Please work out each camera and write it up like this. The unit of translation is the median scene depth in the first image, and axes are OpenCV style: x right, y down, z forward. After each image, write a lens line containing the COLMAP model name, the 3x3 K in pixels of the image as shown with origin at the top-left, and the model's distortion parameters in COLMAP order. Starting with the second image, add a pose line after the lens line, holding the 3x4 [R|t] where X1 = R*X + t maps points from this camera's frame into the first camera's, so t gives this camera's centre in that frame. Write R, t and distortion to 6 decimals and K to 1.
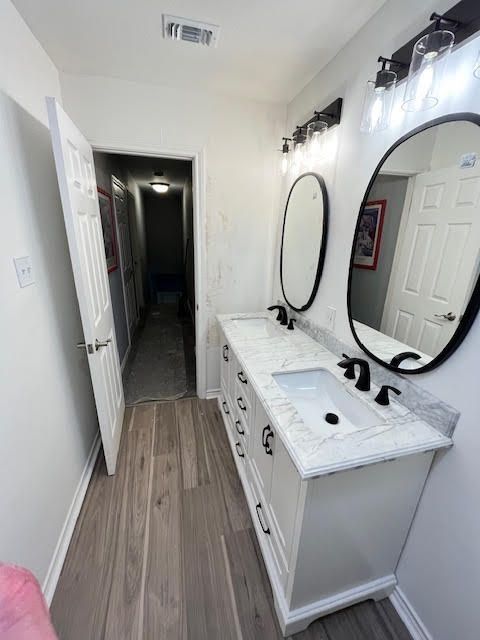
lens RADIAL K [[259.4, 0, 239.9], [0, 259.4, 317.7], [0, 0, 1]] dist [-0.003232, 0.000190]
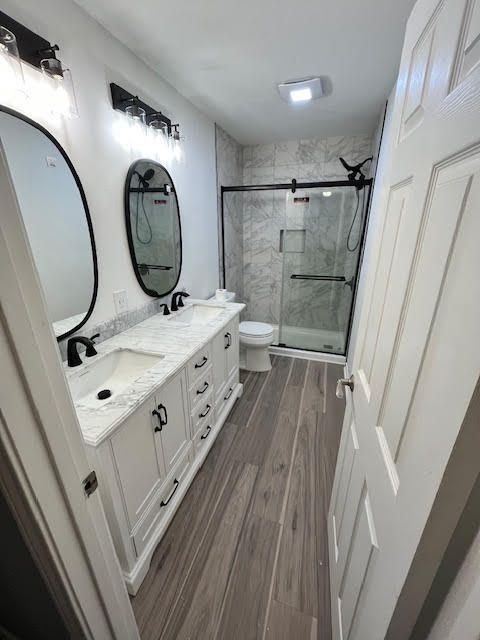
lens RADIAL K [[259.4, 0, 240.5], [0, 259.4, 320.4], [0, 0, 1]] dist [-0.003232, 0.000190]
pose [[-0.840626, -0.209363, 0.499514, -0.548705], [0.149857, 0.796354, 0.585972, -0.439617], [-0.520471, 0.567439, -0.638061, 1.354417]]
